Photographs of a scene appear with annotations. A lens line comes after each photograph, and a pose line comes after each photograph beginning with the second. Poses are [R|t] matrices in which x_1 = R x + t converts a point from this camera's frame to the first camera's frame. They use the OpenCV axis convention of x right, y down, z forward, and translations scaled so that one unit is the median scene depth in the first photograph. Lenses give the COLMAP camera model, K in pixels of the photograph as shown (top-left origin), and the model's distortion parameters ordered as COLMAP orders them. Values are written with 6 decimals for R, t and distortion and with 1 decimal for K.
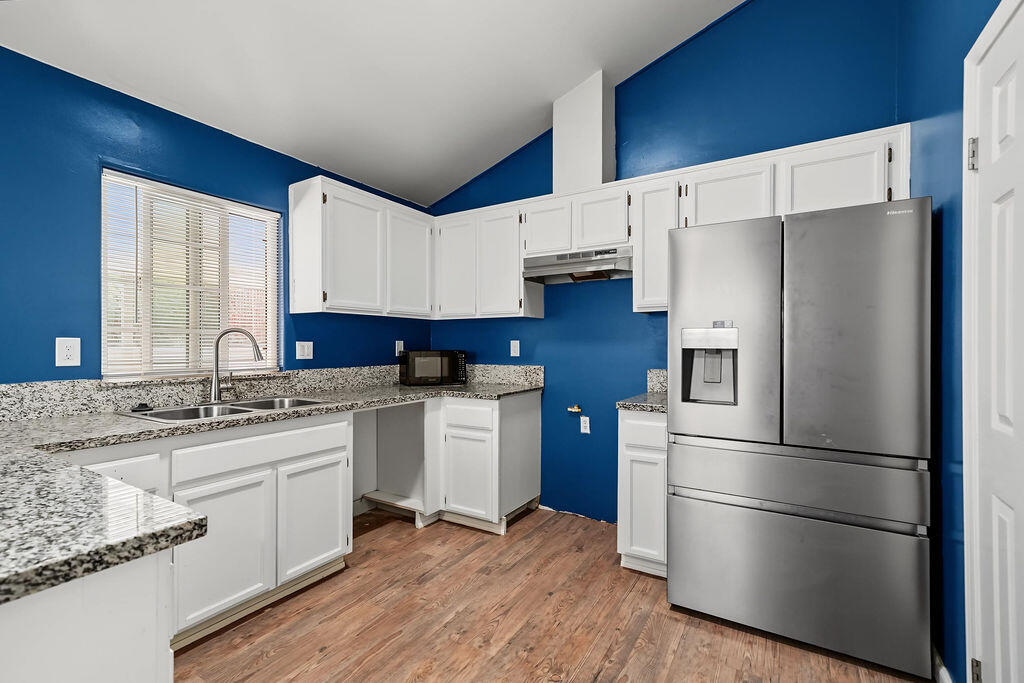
lens RADIAL K [[442.7, 0, 512.0], [0, 442.7, 341.5], [0, 0, 1]] dist [0.000290, 0.000035]
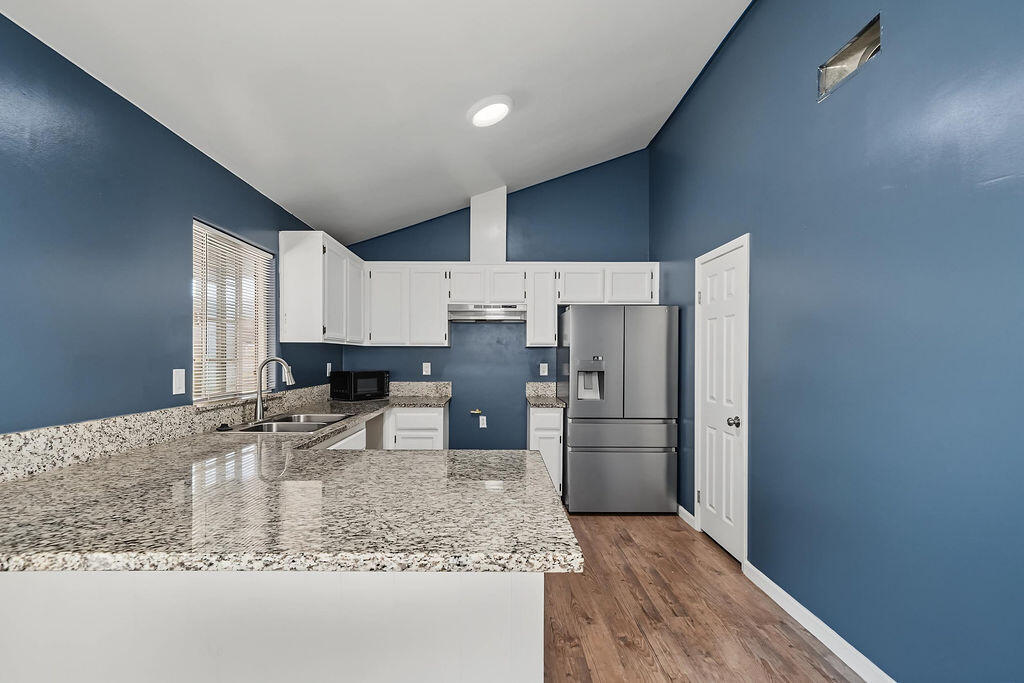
lens RADIAL K [[464.4, 0, 477.5], [0, 464.4, 351.9], [0, 0, 1]] dist [-0.000826, 0.000124]
pose [[0.853630, 0.007155, 0.520831, -0.707814], [-0.008239, 0.999966, -0.000233, -0.043332], [-0.520815, -0.004092, 0.853660, -0.310957]]
